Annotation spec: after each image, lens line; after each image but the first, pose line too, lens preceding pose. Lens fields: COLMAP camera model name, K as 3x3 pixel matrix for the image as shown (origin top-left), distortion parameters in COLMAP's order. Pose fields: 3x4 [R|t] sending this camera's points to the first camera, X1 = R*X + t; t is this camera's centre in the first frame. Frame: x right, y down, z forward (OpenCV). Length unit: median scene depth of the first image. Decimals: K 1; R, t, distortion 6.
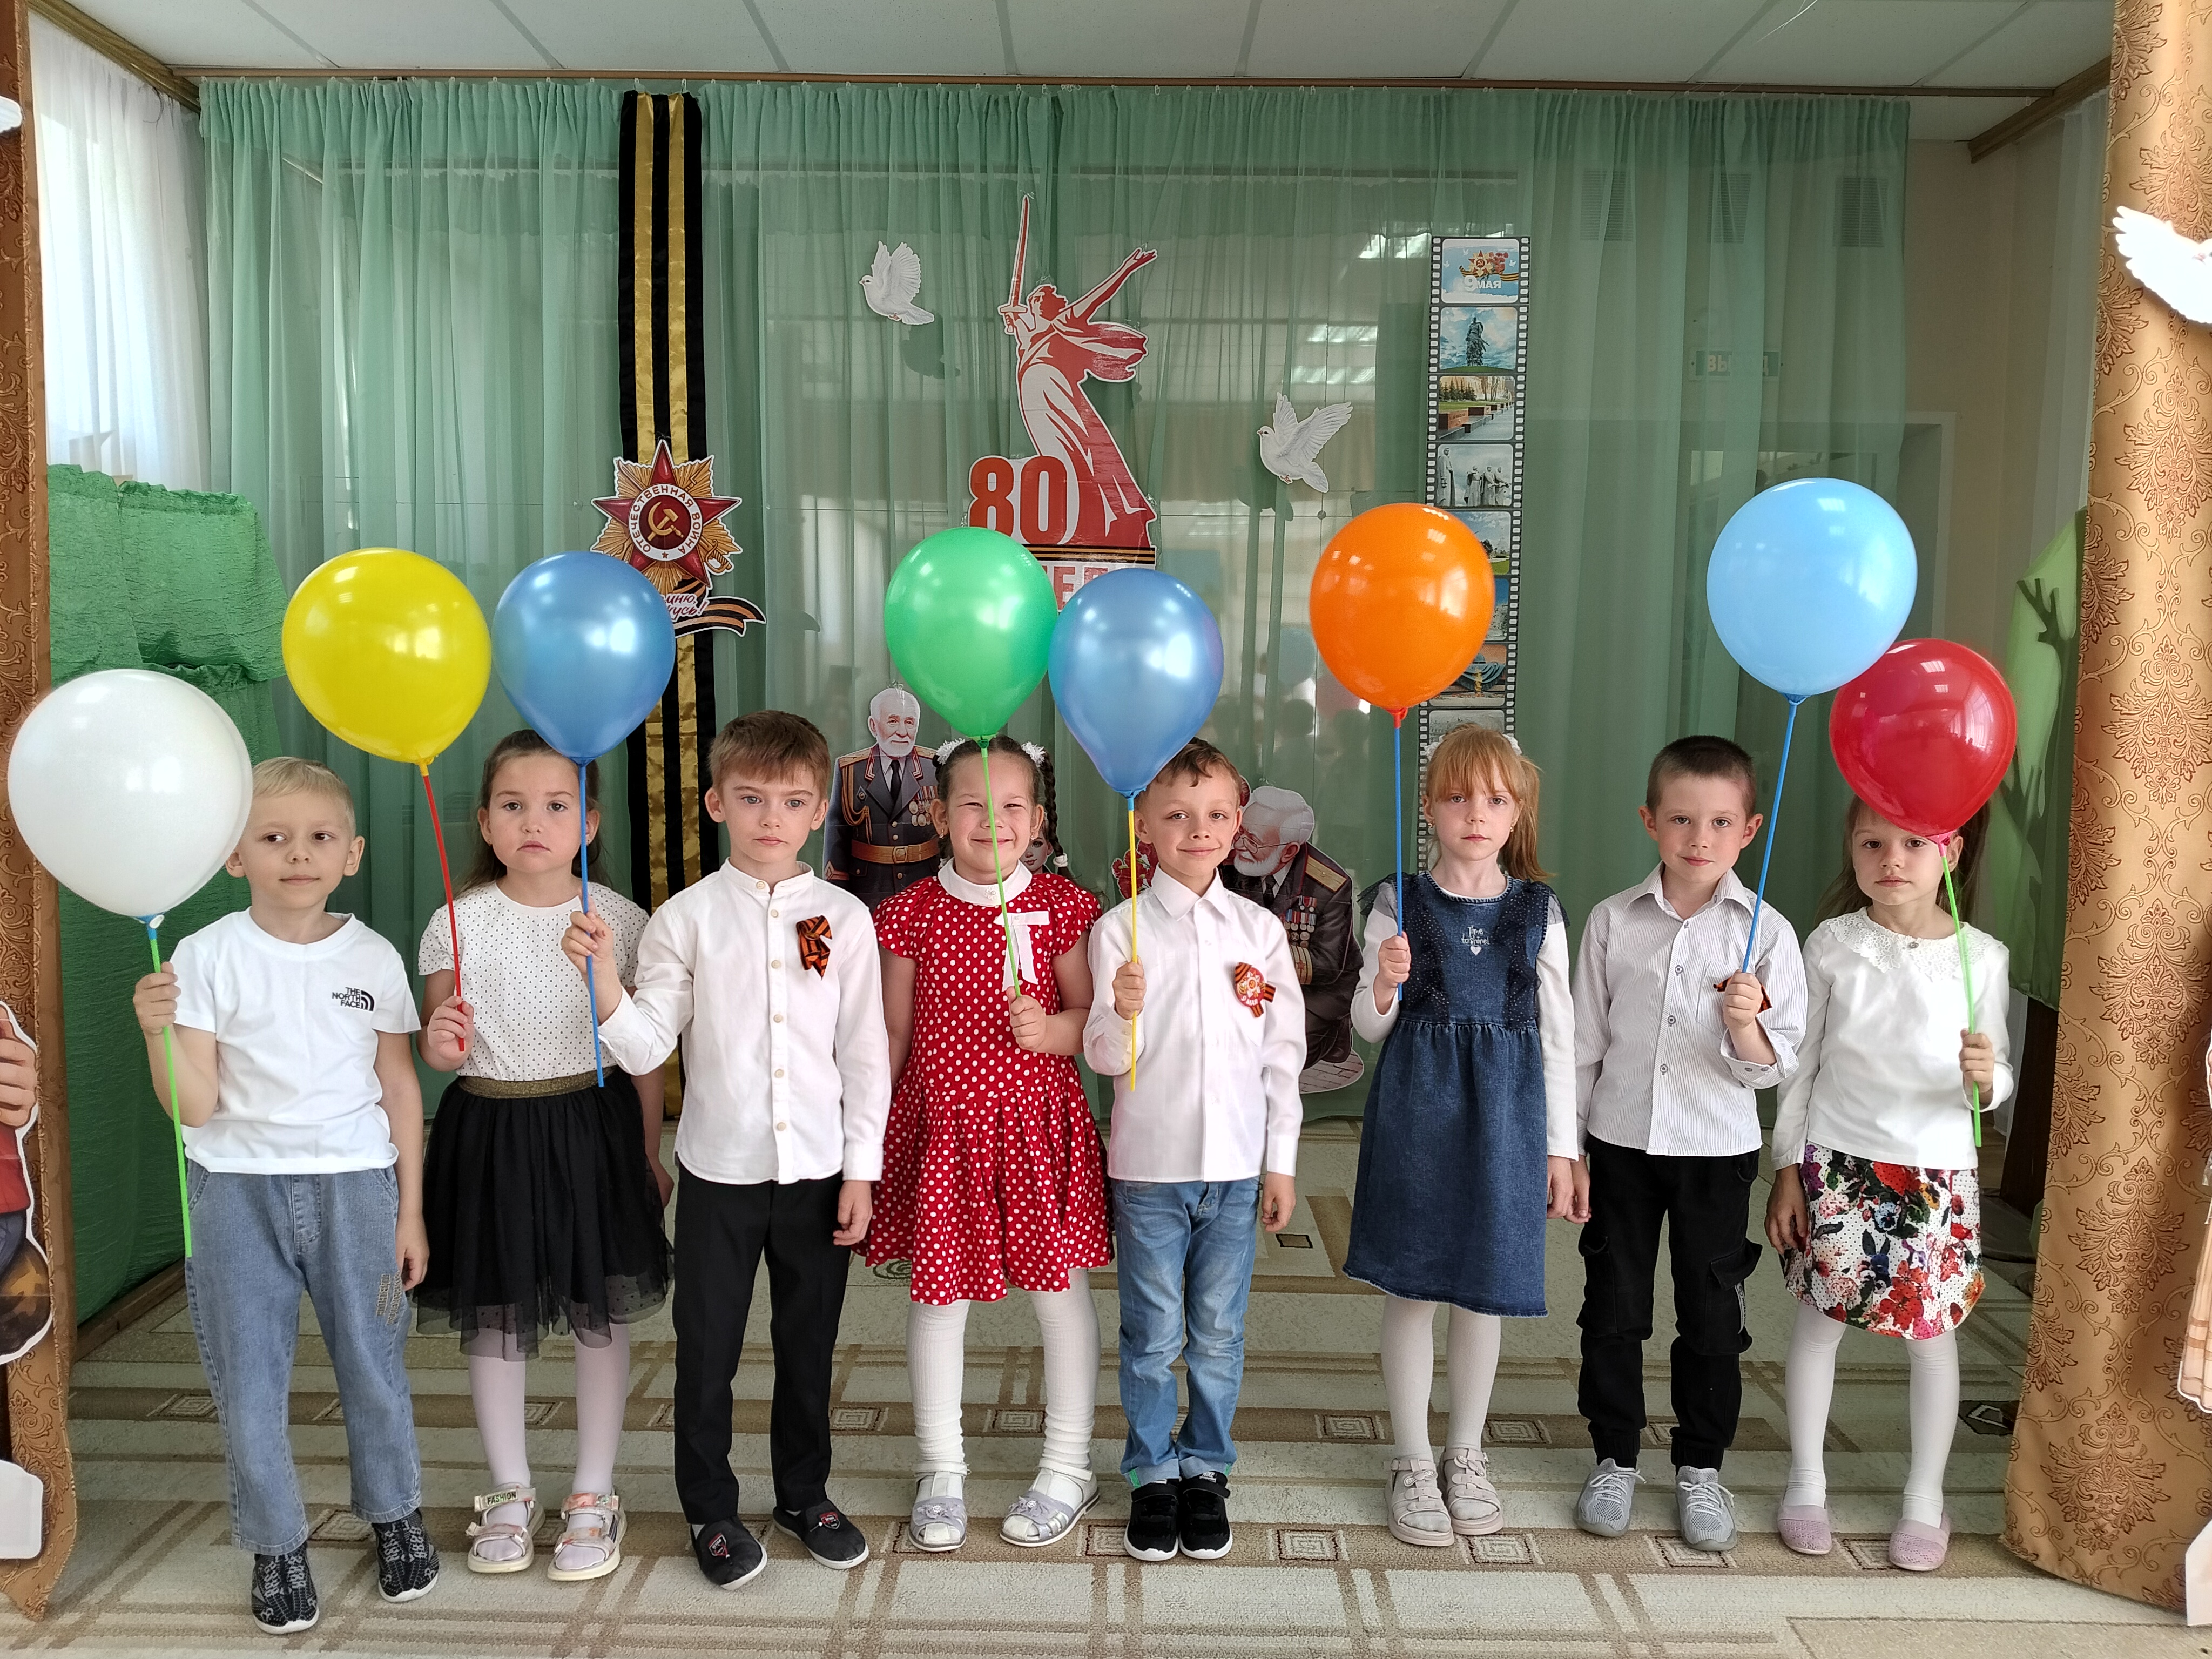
lens RADIAL K [[1890.3, 0, 1112.0], [0, 1890.3, 821.4], [0, 0, 1]] dist [0.035656, -0.125617]
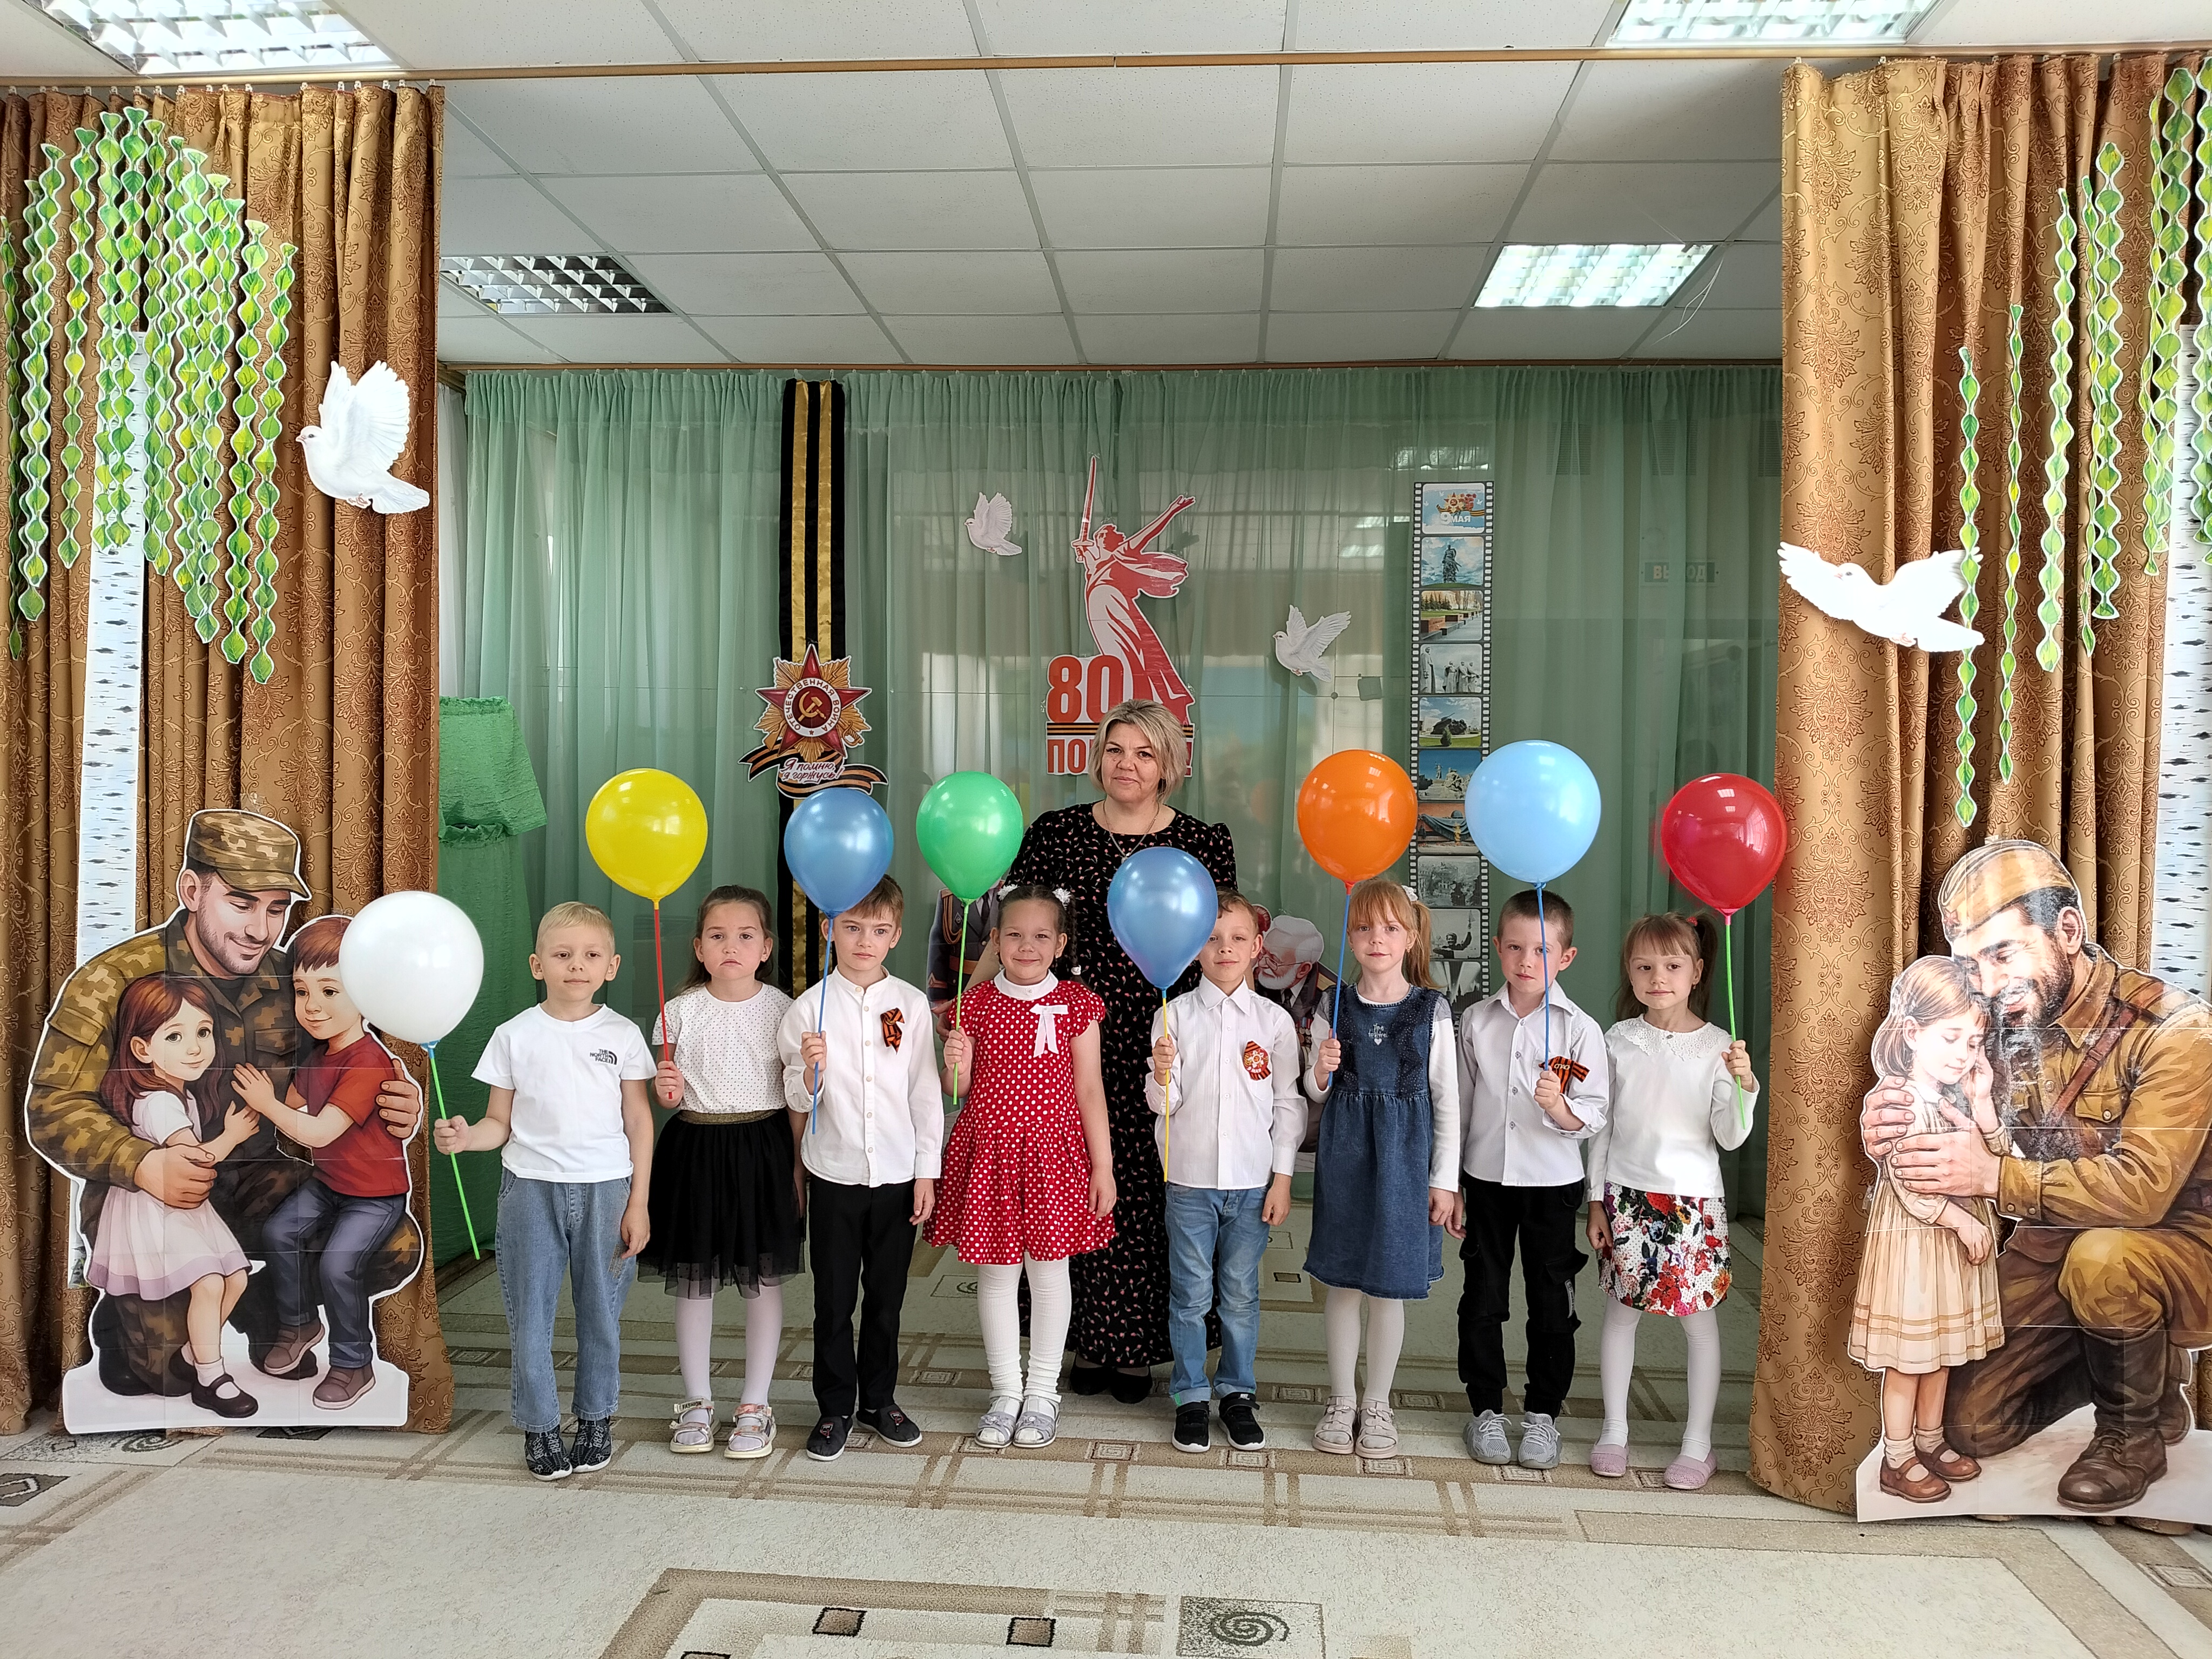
lens RADIAL K [[1890.3, 0, 1108.0], [0, 1890.3, 817.8], [0, 0, 1]] dist [0.035656, -0.125617]
pose [[0.997531, 0.004334, -0.070089, 0.088013], [-0.008659, 0.998068, -0.061526, -0.009161], [0.069686, 0.061981, 0.995642, -0.416404]]
